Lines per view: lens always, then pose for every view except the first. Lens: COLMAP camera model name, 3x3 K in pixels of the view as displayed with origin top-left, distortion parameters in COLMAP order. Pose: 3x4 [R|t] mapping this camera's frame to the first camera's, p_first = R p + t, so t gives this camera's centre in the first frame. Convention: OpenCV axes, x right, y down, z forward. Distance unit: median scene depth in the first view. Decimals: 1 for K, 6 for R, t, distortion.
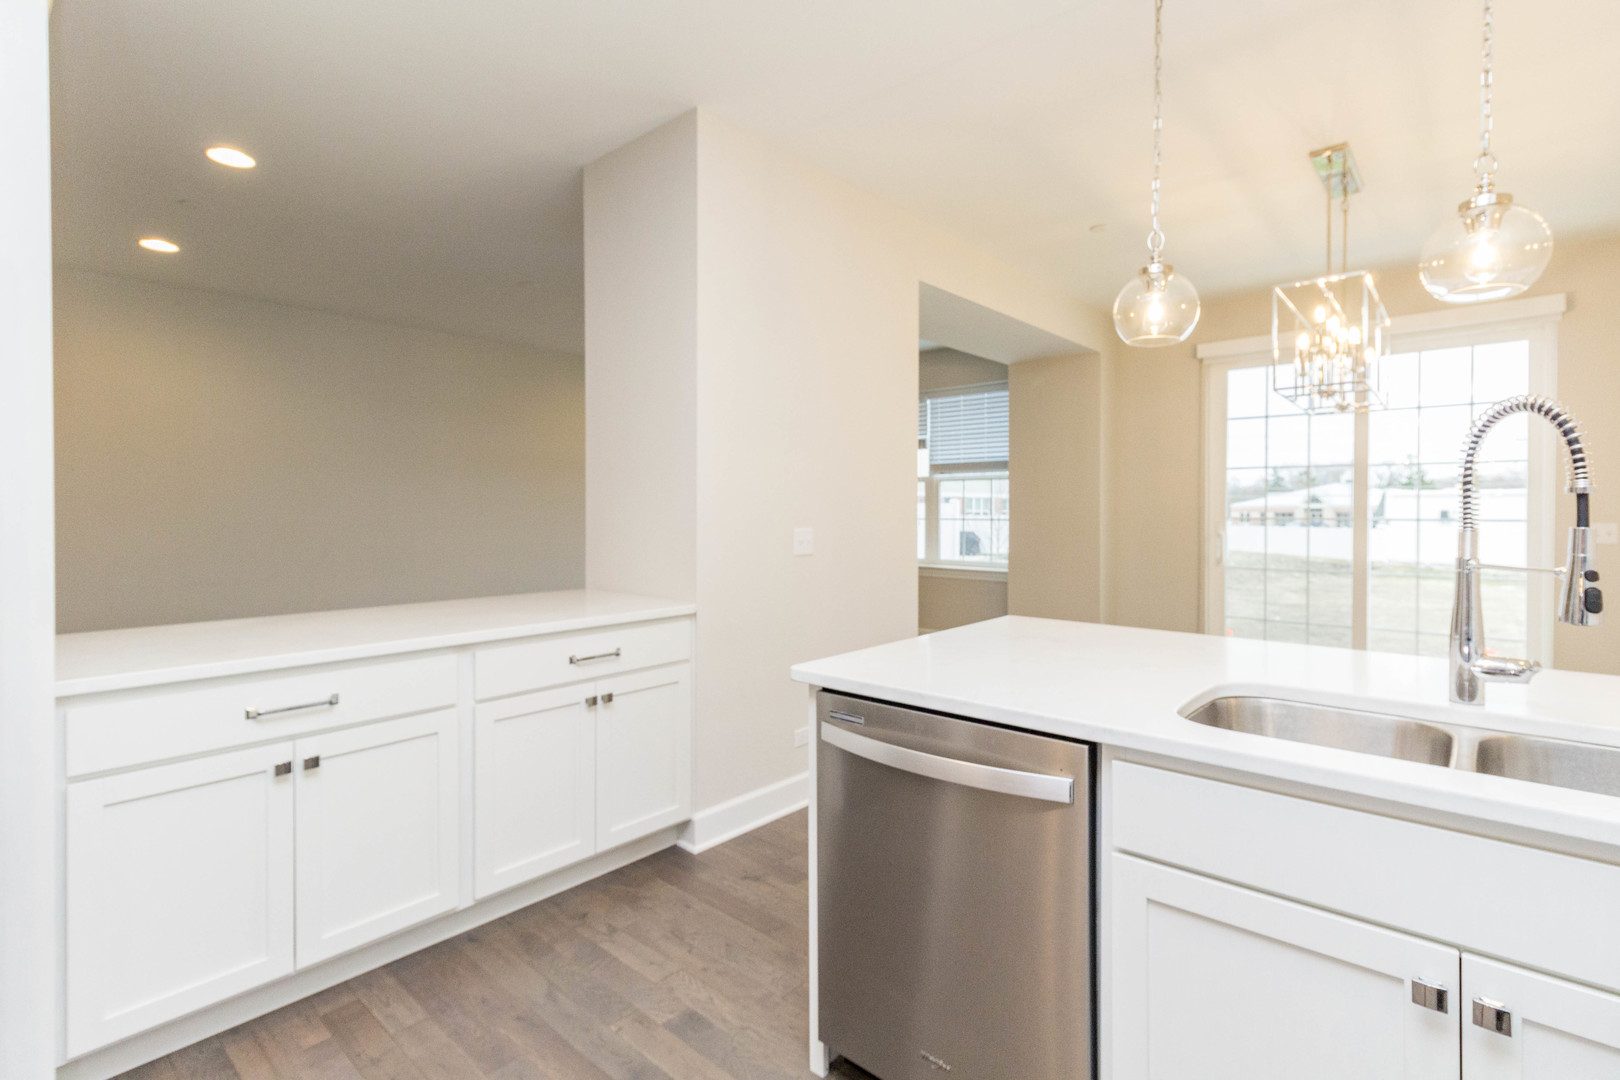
lens RADIAL K [[760.5, 0, 804.2], [0, 760.5, 514.6], [0, 0, 1]] dist [0.001101, 0.000108]
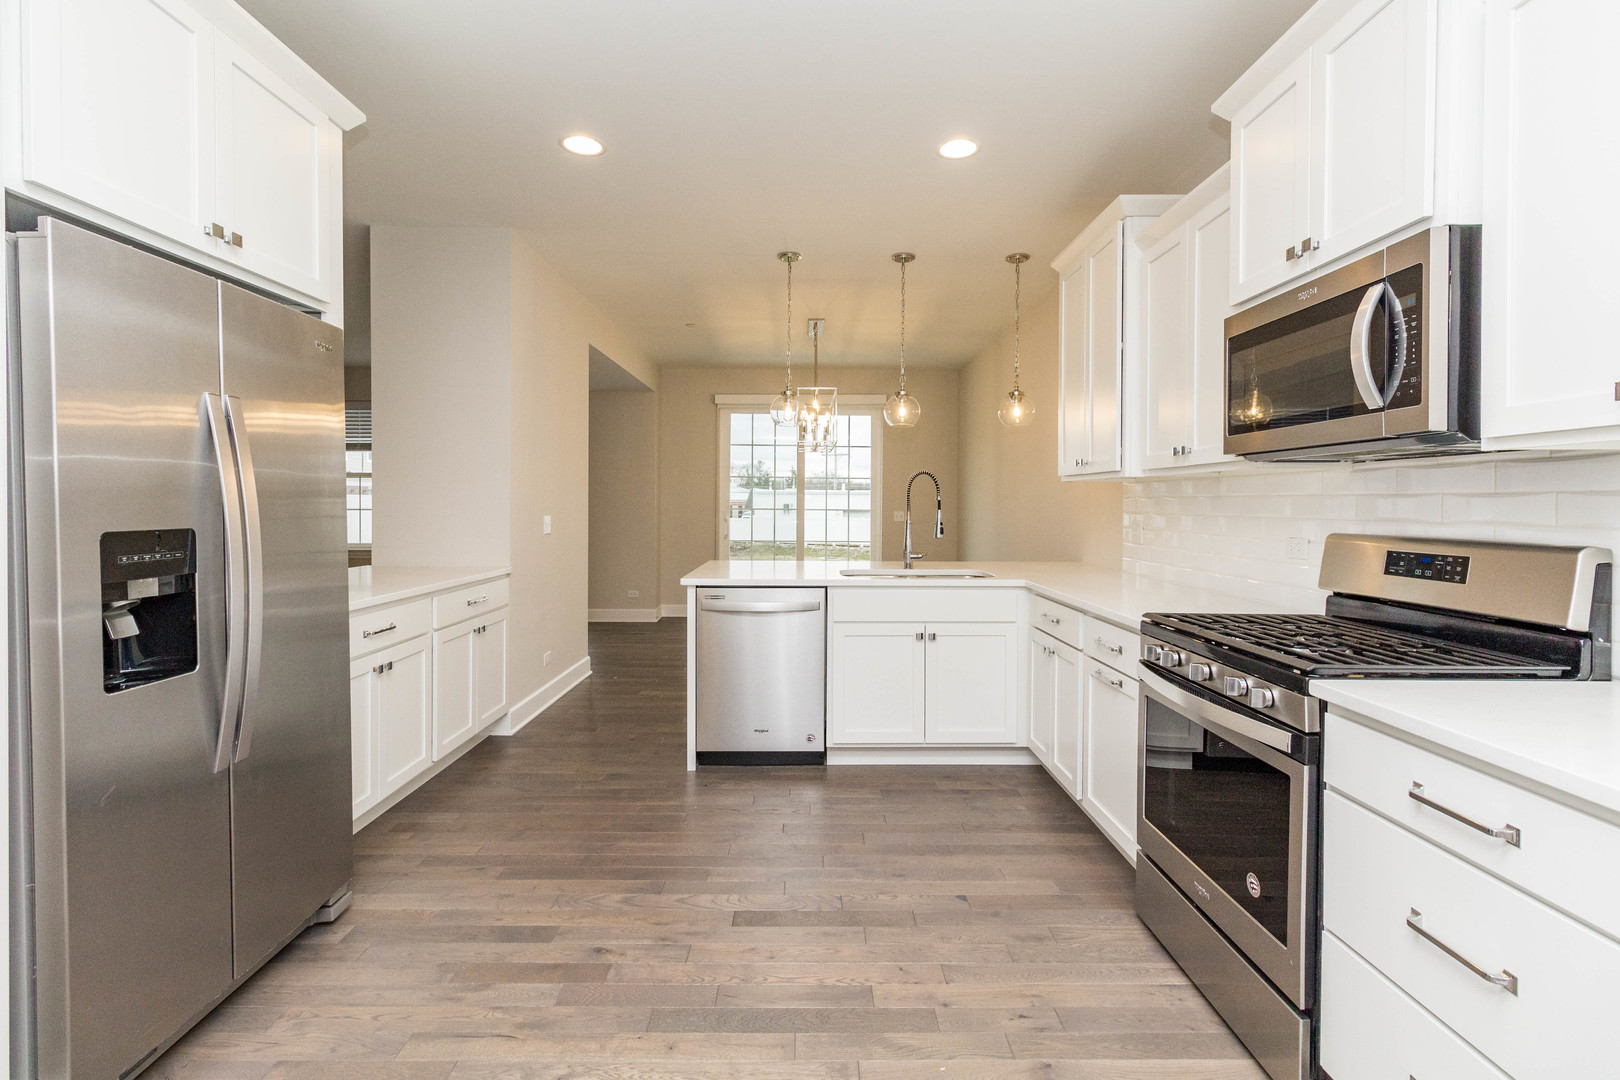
lens RADIAL K [[760.5, 0, 804.2], [0, 760.5, 514.6], [0, 0, 1]] dist [0.001101, 0.000108]
pose [[0.737924, -0.008654, 0.674828, -0.698879], [0.001677, 0.999938, 0.010989, 0.003765], [-0.674881, -0.006977, 0.737893, -0.458174]]
